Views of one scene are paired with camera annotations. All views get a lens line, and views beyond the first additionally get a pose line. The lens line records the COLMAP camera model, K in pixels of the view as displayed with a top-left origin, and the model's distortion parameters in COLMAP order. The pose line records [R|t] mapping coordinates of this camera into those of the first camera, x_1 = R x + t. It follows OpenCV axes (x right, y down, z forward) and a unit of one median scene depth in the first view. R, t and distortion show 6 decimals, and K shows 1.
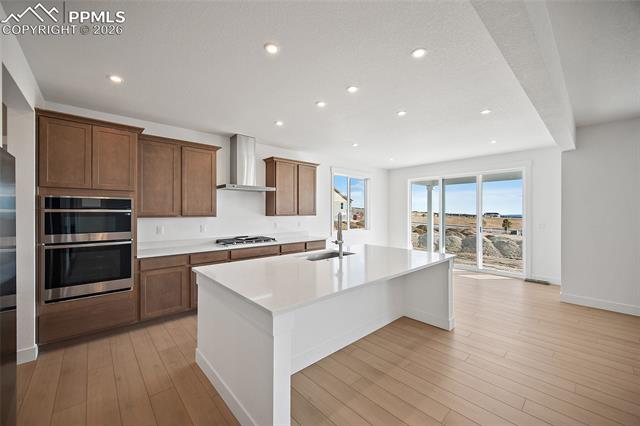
lens RADIAL K [[251.6, 0, 313.6], [0, 251.6, 215.7], [0, 0, 1]] dist [-0.000635, -0.000109]
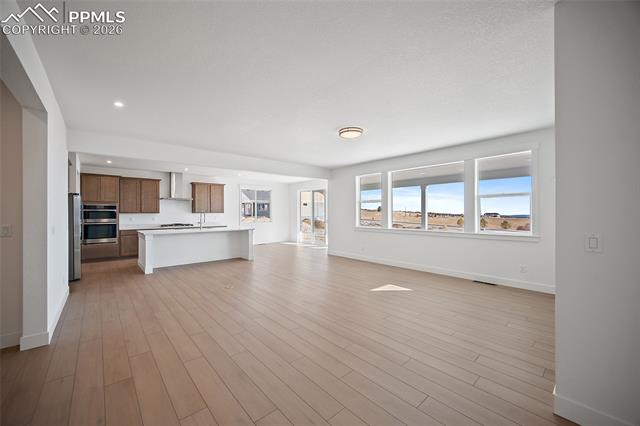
lens RADIAL K [[251.6, 0, 313.6], [0, 251.6, 215.7], [0, 0, 1]] dist [-0.000635, -0.000109]
pose [[0.999870, -0.003014, -0.015864, 0.998926], [0.002978, 0.999993, -0.002301, 0.036772], [0.015871, 0.002253, 0.999872, -1.147568]]
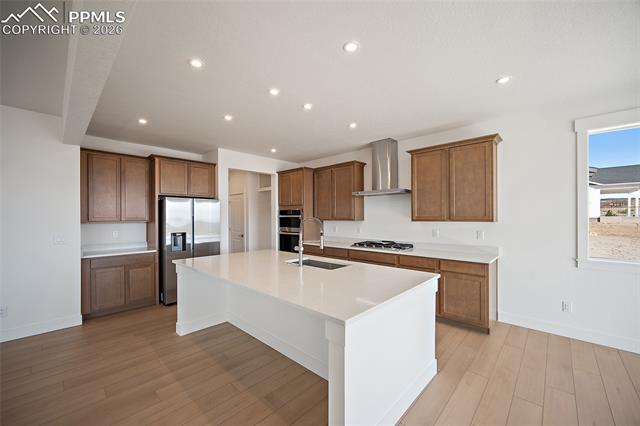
lens RADIAL K [[251.6, 0, 313.6], [0, 251.6, 215.7], [0, 0, 1]] dist [-0.000635, -0.000109]
pose [[0.082189, -0.005870, -0.996599, 0.845879], [-0.010042, 0.999927, -0.006718, -0.010188], [0.996566, 0.010560, 0.082124, 0.784715]]
